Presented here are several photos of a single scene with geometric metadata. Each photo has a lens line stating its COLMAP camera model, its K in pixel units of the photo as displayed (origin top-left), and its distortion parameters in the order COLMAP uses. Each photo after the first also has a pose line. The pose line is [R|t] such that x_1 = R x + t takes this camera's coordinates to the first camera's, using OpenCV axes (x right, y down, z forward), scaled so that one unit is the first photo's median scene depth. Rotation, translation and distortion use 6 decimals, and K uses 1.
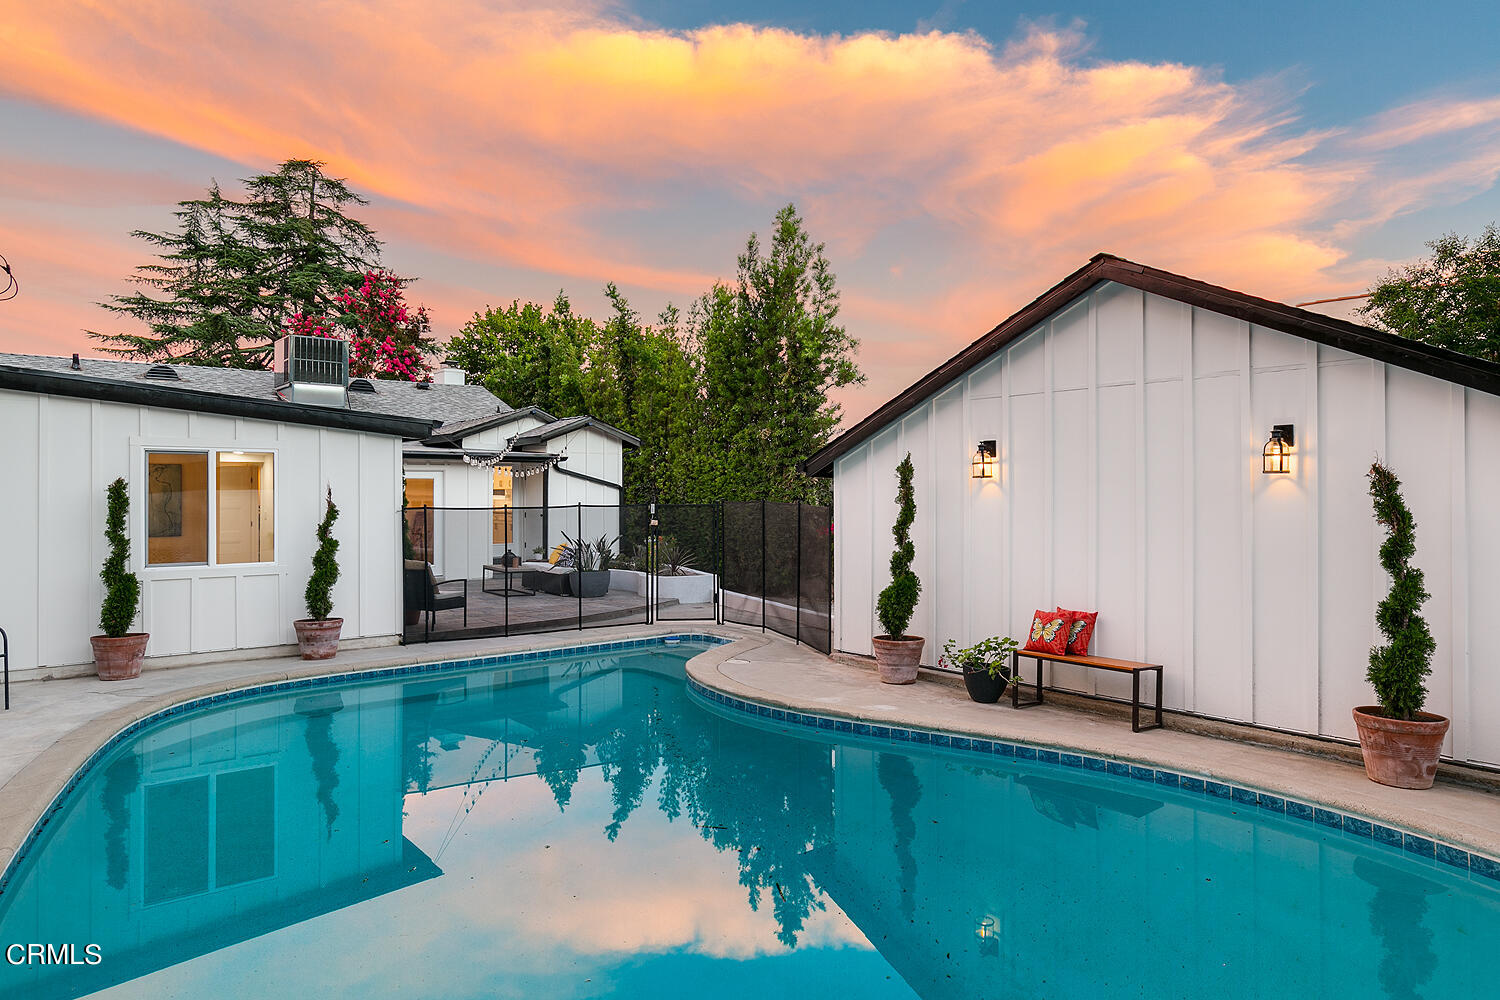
lens RADIAL K [[963.8, 0, 757.3], [0, 963.8, 497.4], [0, 0, 1]] dist [0.006417, -0.014323]
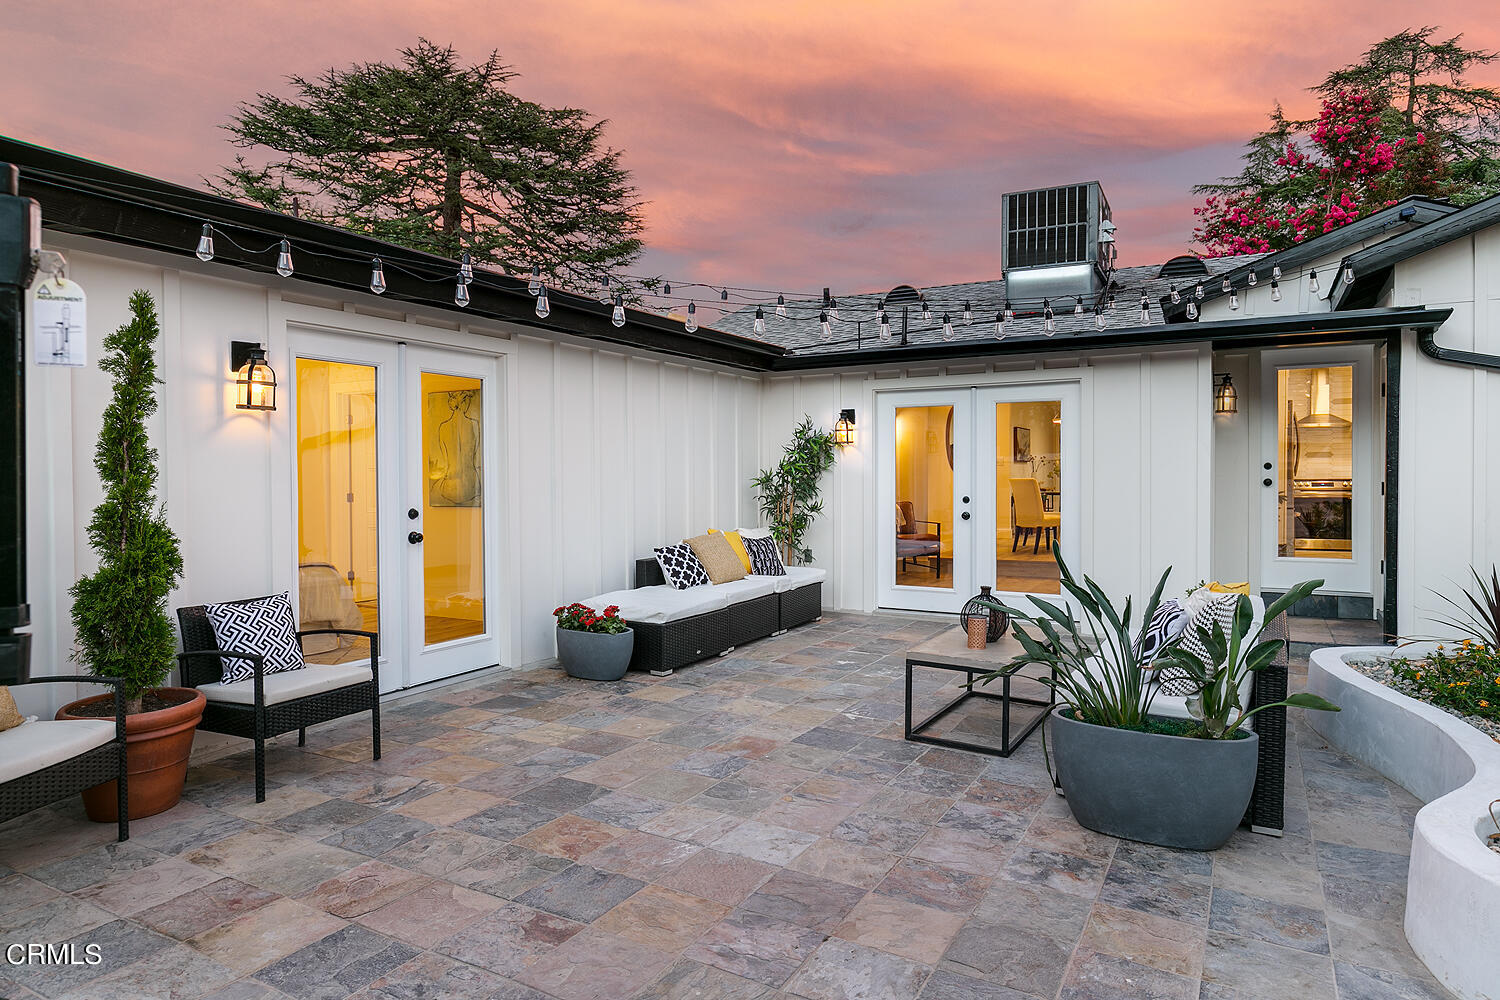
lens RADIAL K [[891.6, 0, 754.6], [0, 891.6, 491.2], [0, 0, 1]] dist [-0.005942, 0.000266]
pose [[0.376767, 0.015916, -0.926171, -0.009233], [-0.004587, 0.999872, 0.015316, 0.014982], [0.926297, -0.001522, 0.376792, 0.654836]]
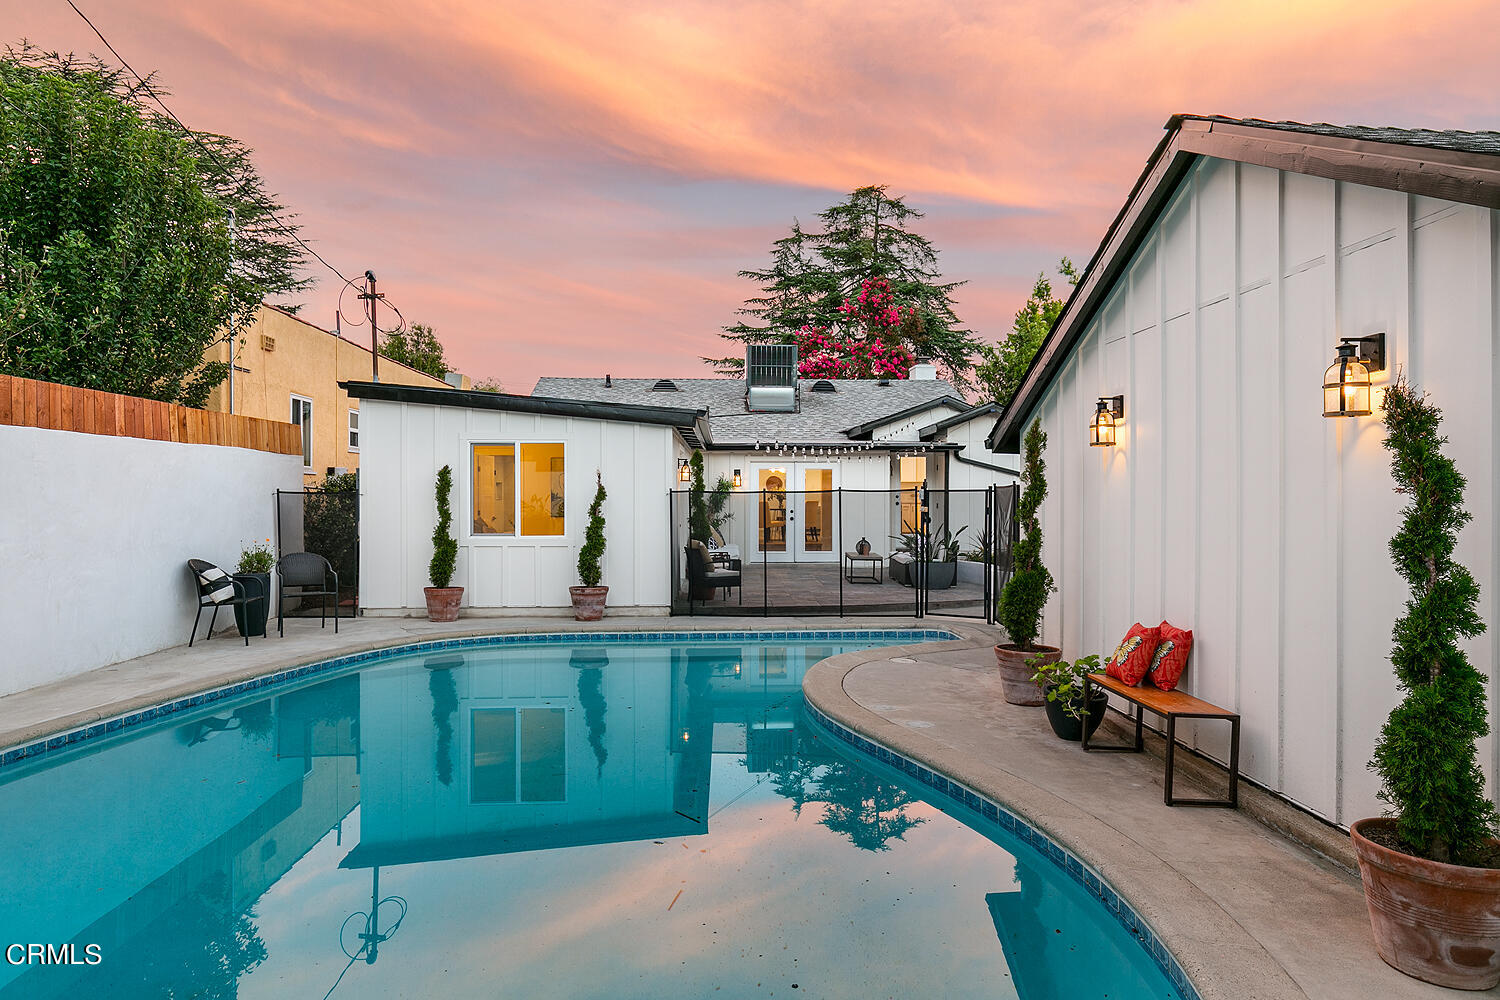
lens RADIAL K [[963.8, 0, 750.1], [0, 963.8, 499.6], [0, 0, 1]] dist [0.006417, -0.014323]
pose [[0.801687, 0.005614, -0.597718, 0.200759], [-0.004254, 0.999984, 0.003687, 0.009083], [0.597729, -0.000413, 0.801698, 0.097744]]
